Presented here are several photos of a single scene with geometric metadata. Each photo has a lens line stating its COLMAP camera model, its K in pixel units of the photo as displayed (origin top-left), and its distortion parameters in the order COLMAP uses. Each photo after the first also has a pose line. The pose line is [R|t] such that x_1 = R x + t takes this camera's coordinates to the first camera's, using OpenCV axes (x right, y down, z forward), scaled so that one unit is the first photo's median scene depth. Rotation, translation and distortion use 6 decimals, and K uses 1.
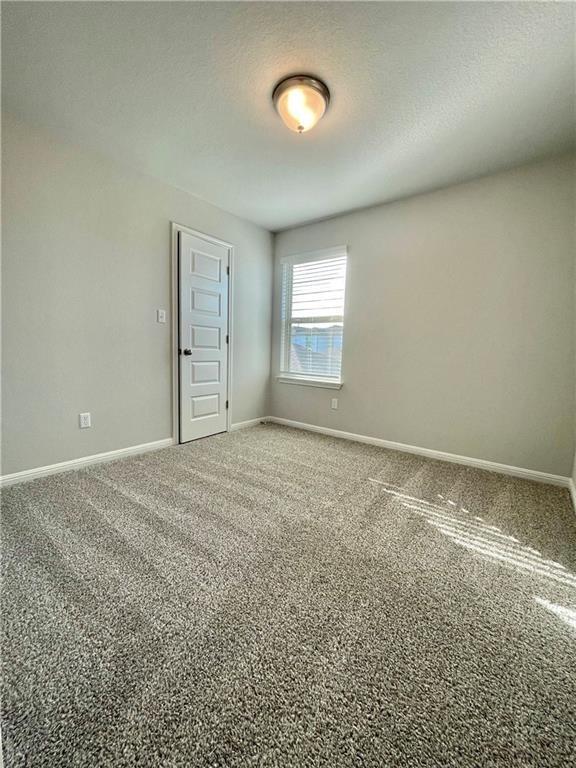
lens RADIAL K [[311.0, 0, 287.2], [0, 311.0, 385.4], [0, 0, 1]] dist [-0.000356, 0.000383]
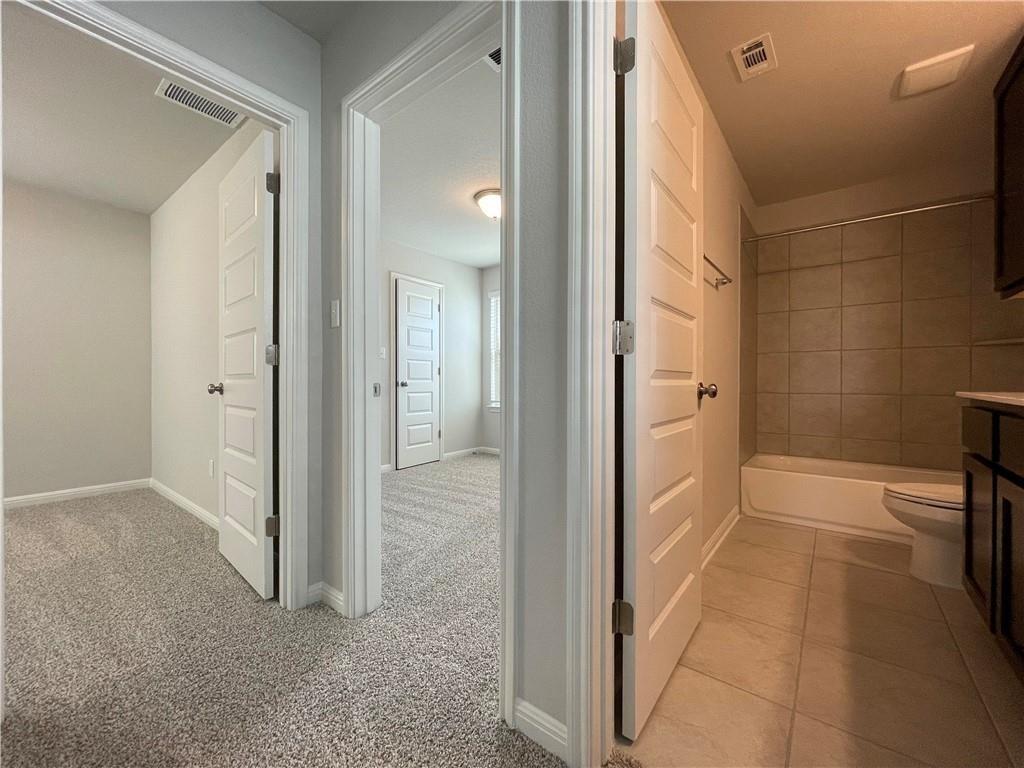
lens RADIAL K [[414.7, 0, 512.7], [0, 414.7, 382.7], [0, 0, 1]] dist [-0.000356, 0.000383]
pose [[0.999426, -0.032747, 0.008725, 0.048776], [0.033495, 0.993654, -0.107376, 0.057086], [-0.005153, 0.107607, 0.994180, -0.447015]]
